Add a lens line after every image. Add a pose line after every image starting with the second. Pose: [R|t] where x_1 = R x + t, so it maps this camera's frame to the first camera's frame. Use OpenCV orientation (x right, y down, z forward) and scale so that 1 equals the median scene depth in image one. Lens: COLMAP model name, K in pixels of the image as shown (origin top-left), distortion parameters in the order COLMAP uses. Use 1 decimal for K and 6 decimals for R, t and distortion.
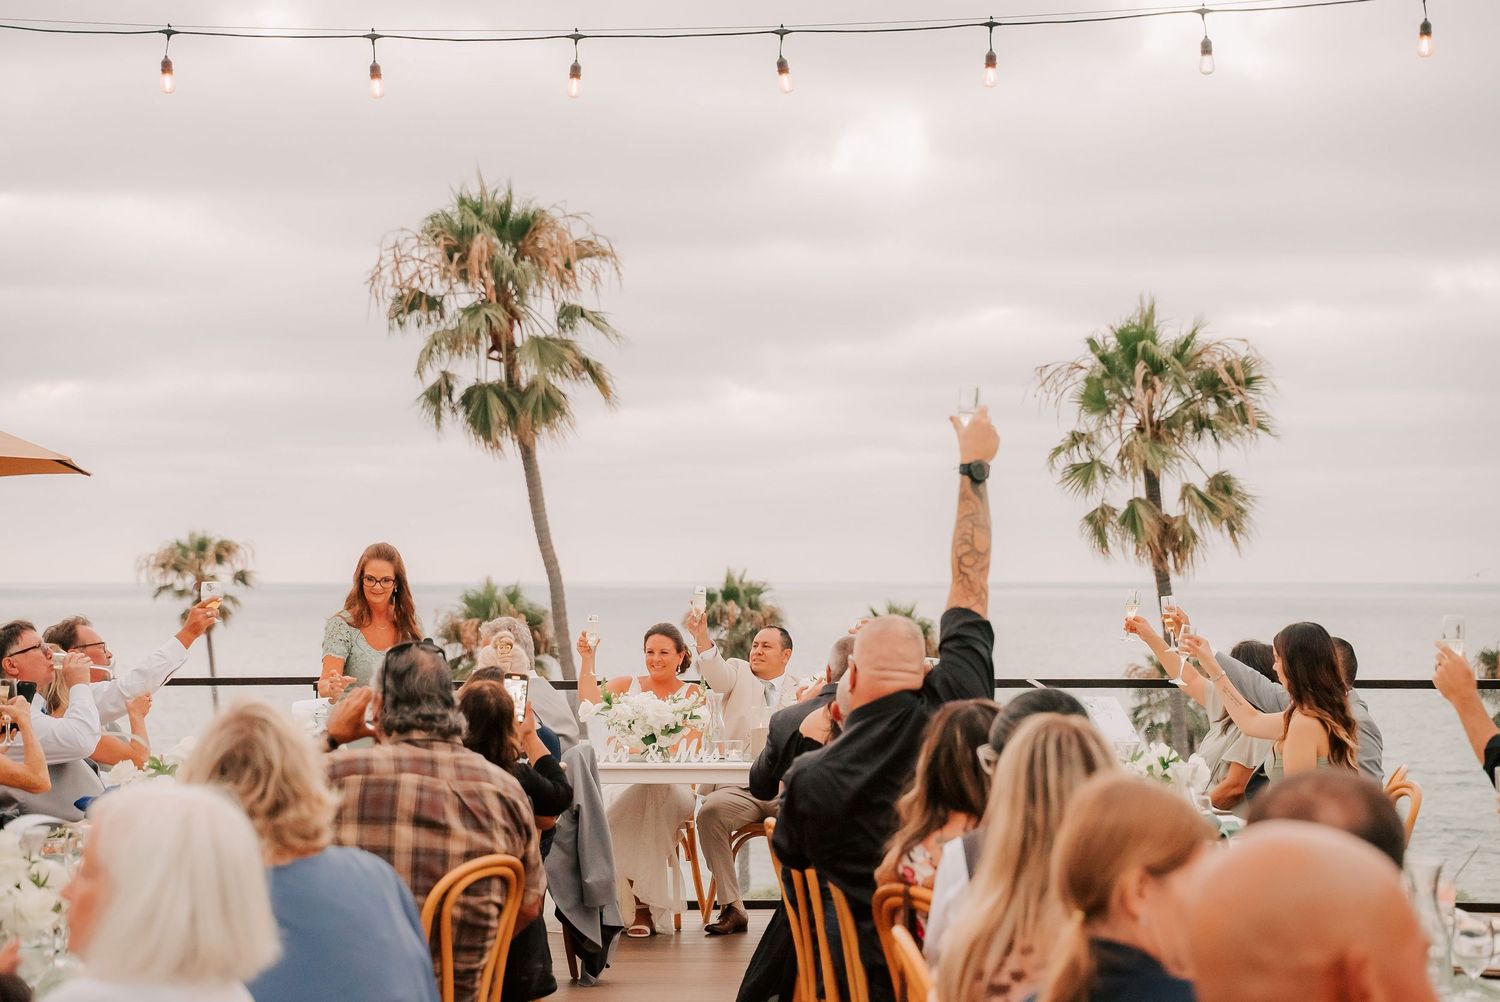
lens RADIAL K [[3126.7, 0, 750.0], [0, 3126.7, 501.0], [0, 0, 1]] dist [0.030792, 0.017733]
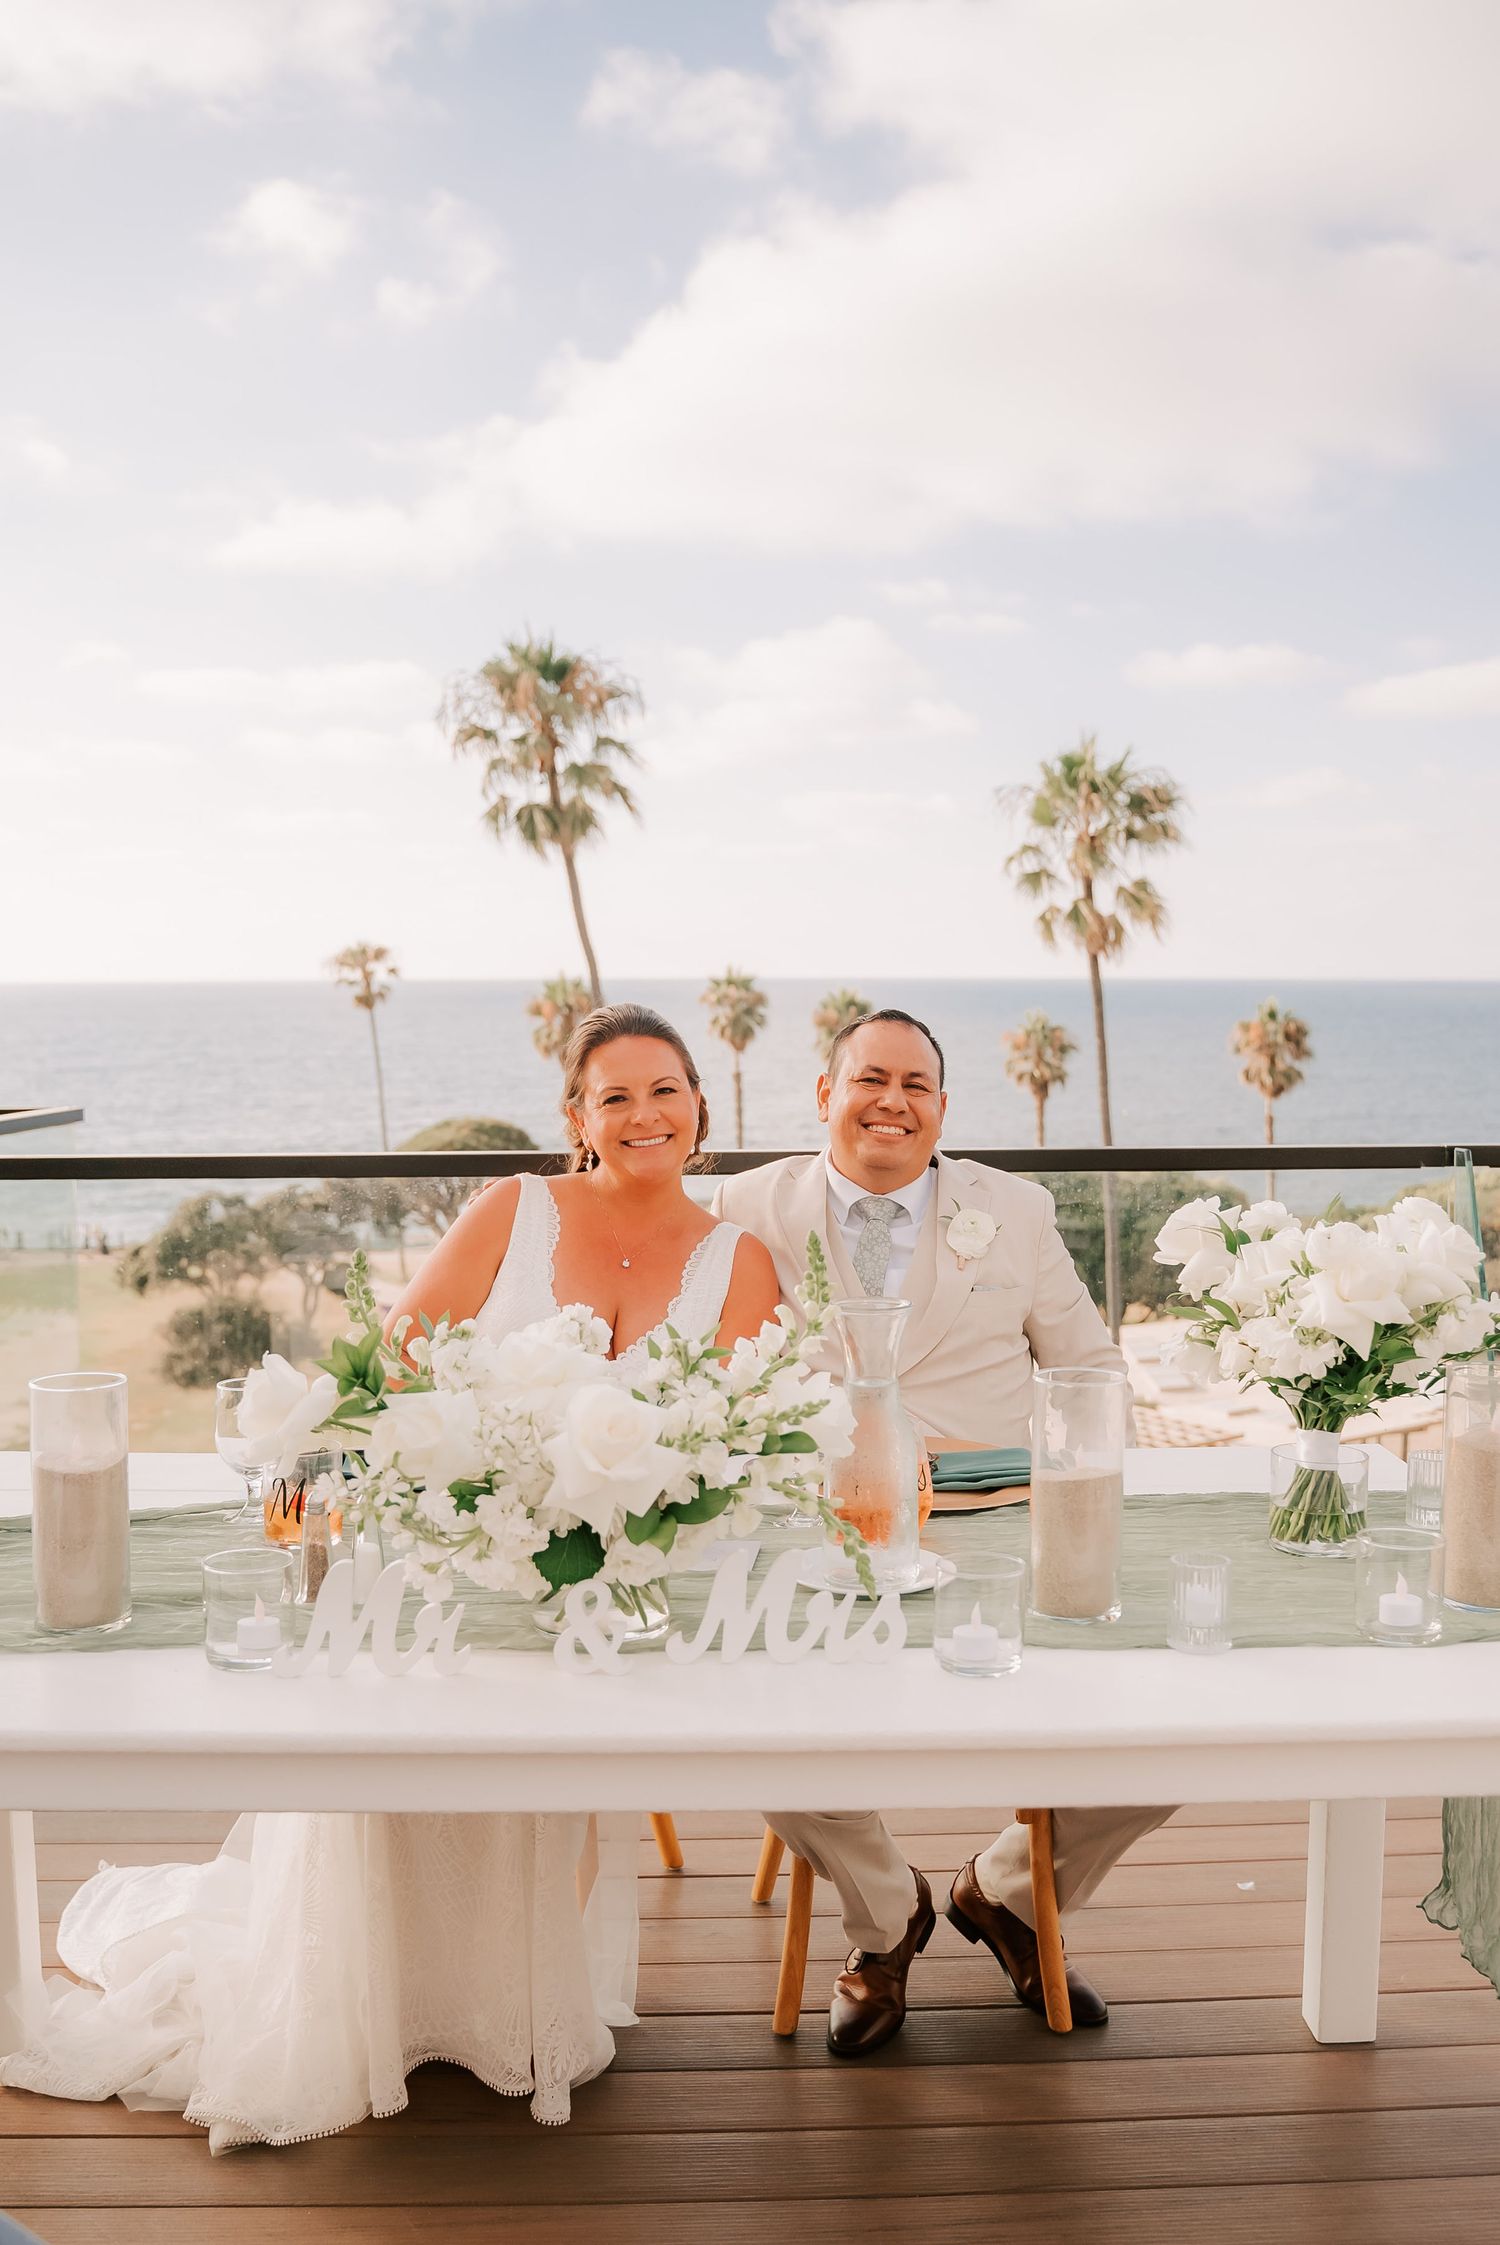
lens RADIAL K [[1896.2, 0, 750.0], [0, 1896.2, 1122.5], [0, 0, 1]] dist [-0.101094, -0.000198]
pose [[0.999976, 0.000043, 0.006926, -0.006507], [-0.000749, 0.994784, 0.102003, 0.010600], [-0.006886, -0.102005, 0.994760, 0.270078]]
